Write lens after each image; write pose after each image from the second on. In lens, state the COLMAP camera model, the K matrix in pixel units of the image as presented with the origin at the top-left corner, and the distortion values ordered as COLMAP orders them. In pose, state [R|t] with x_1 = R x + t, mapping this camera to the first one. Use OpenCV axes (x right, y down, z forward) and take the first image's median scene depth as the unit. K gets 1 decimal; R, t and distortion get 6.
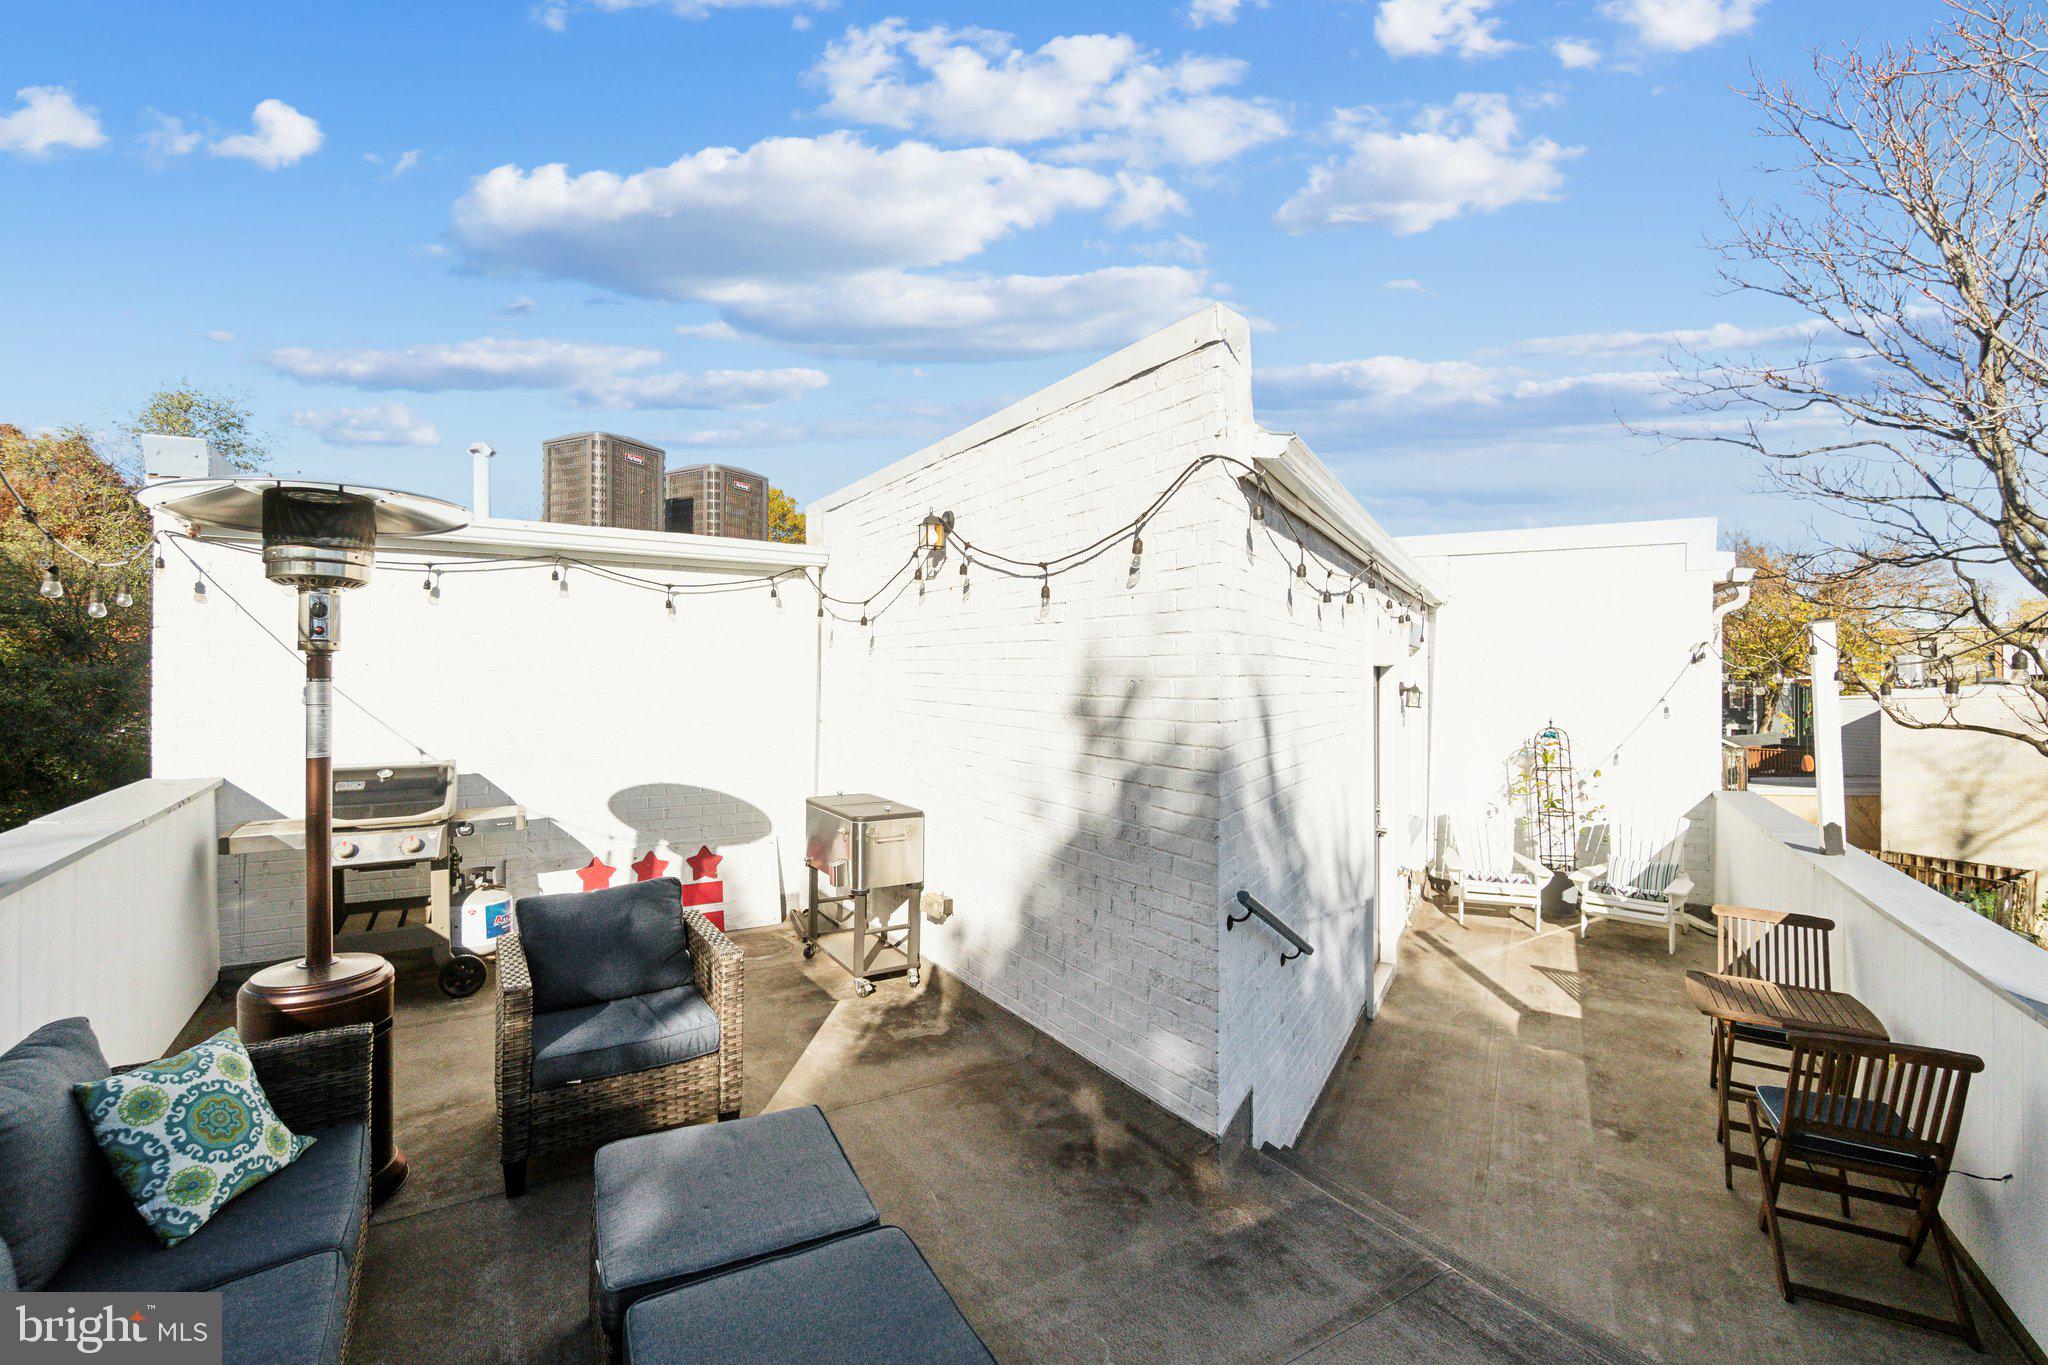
lens RADIAL K [[898.4, 0, 1002.6], [0, 898.4, 676.4], [0, 0, 1]] dist [-0.004095, 0.001146]
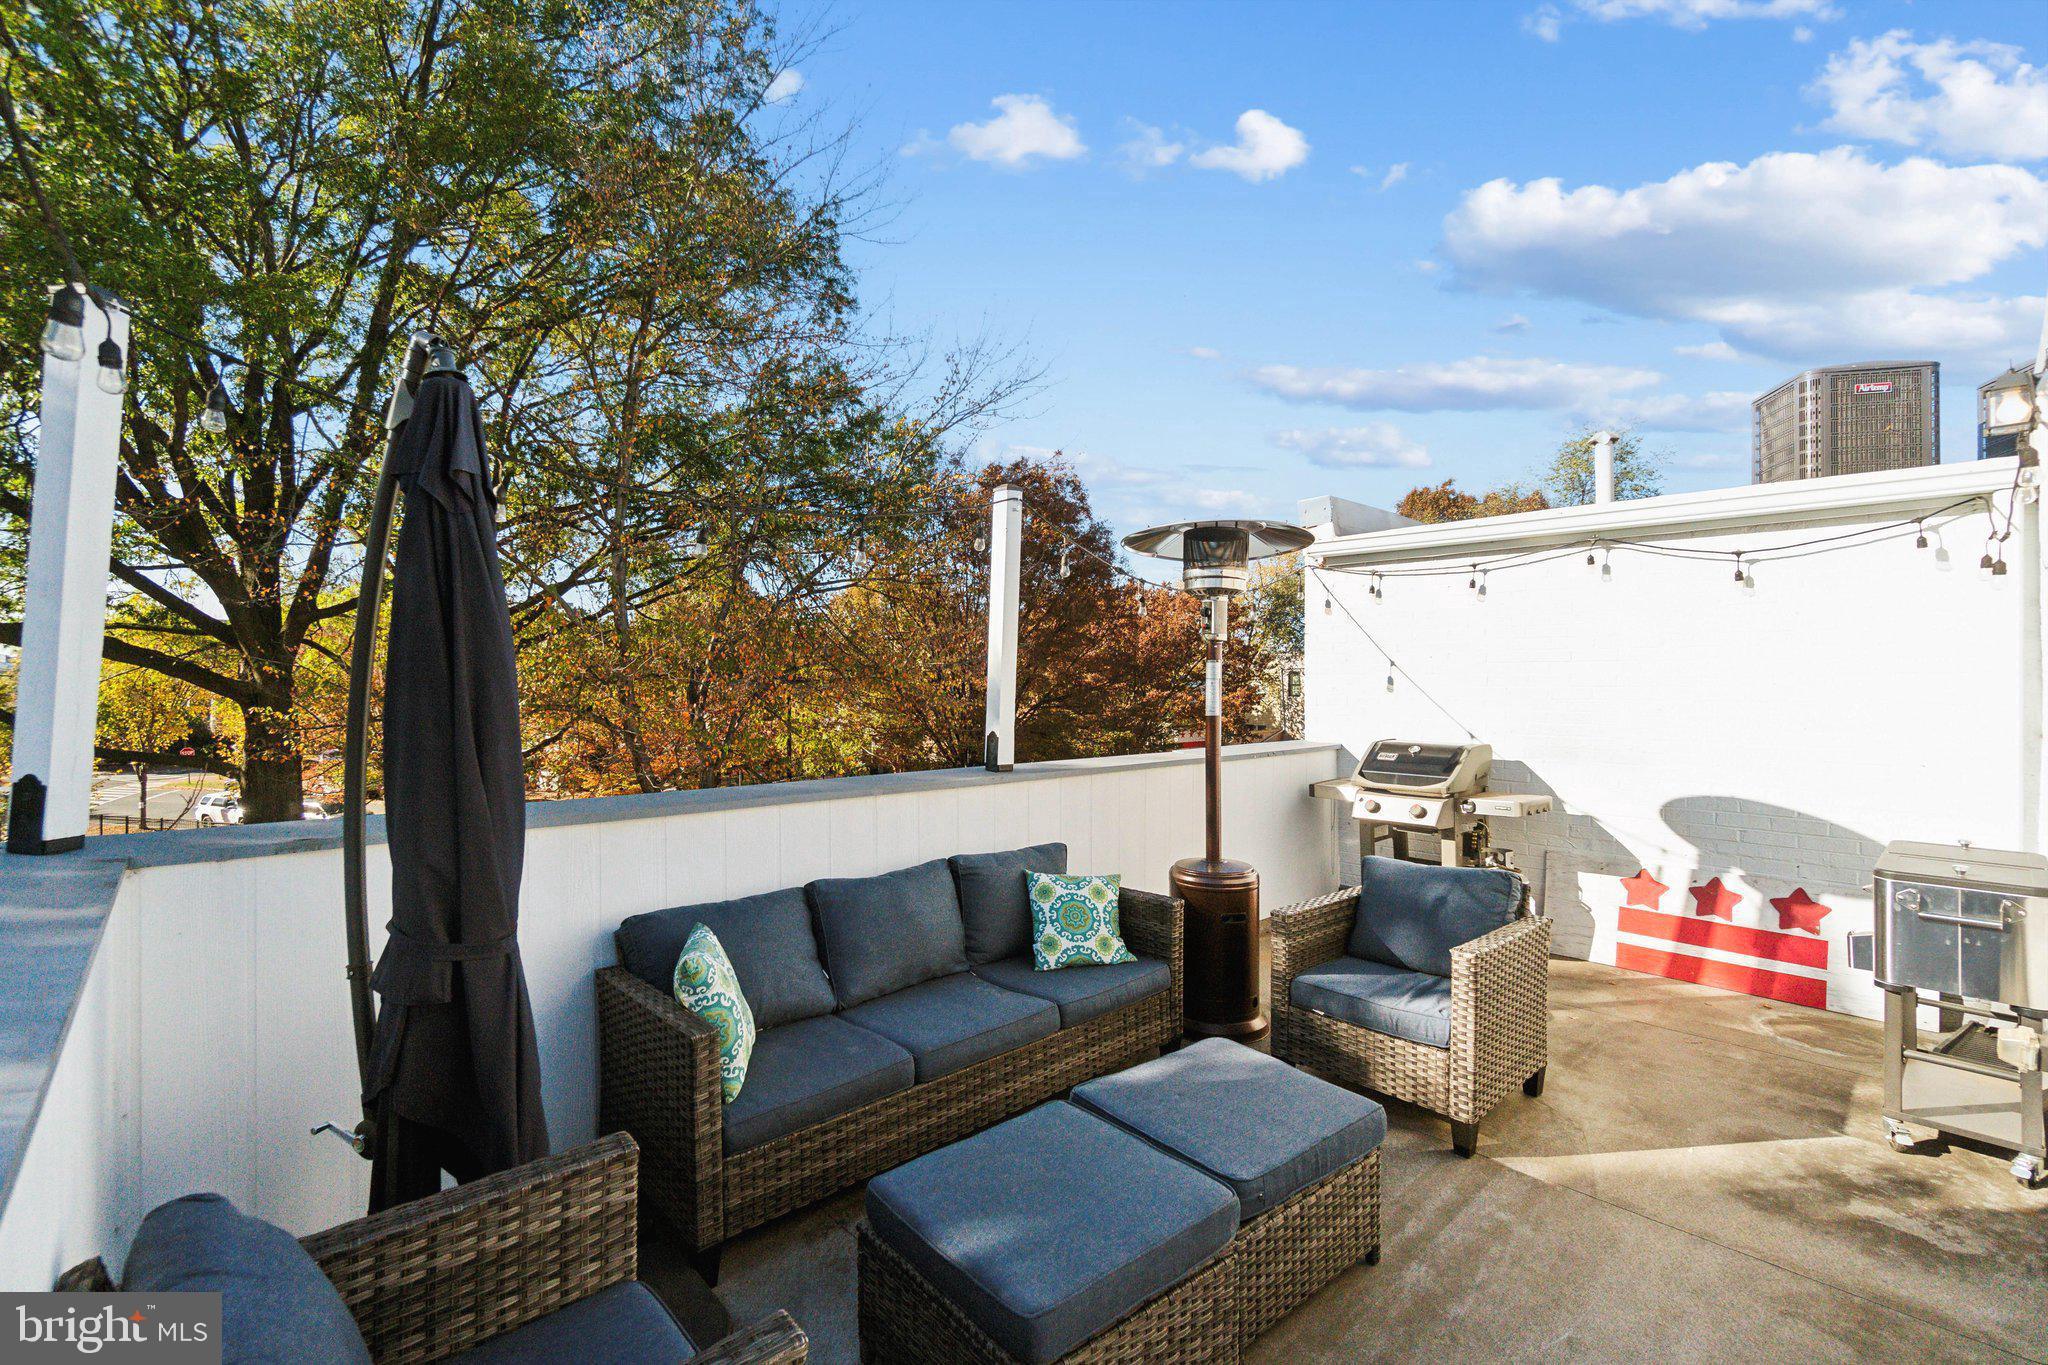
lens RADIAL K [[898.4, 0, 1016.6], [0, 898.4, 683.1], [0, 0, 1]] dist [-0.004095, 0.001146]
pose [[0.207491, 0.003488, -0.978231, 0.351865], [-0.006711, 0.999975, 0.002142, 0.022988], [0.978214, 0.006121, 0.207510, 0.247138]]
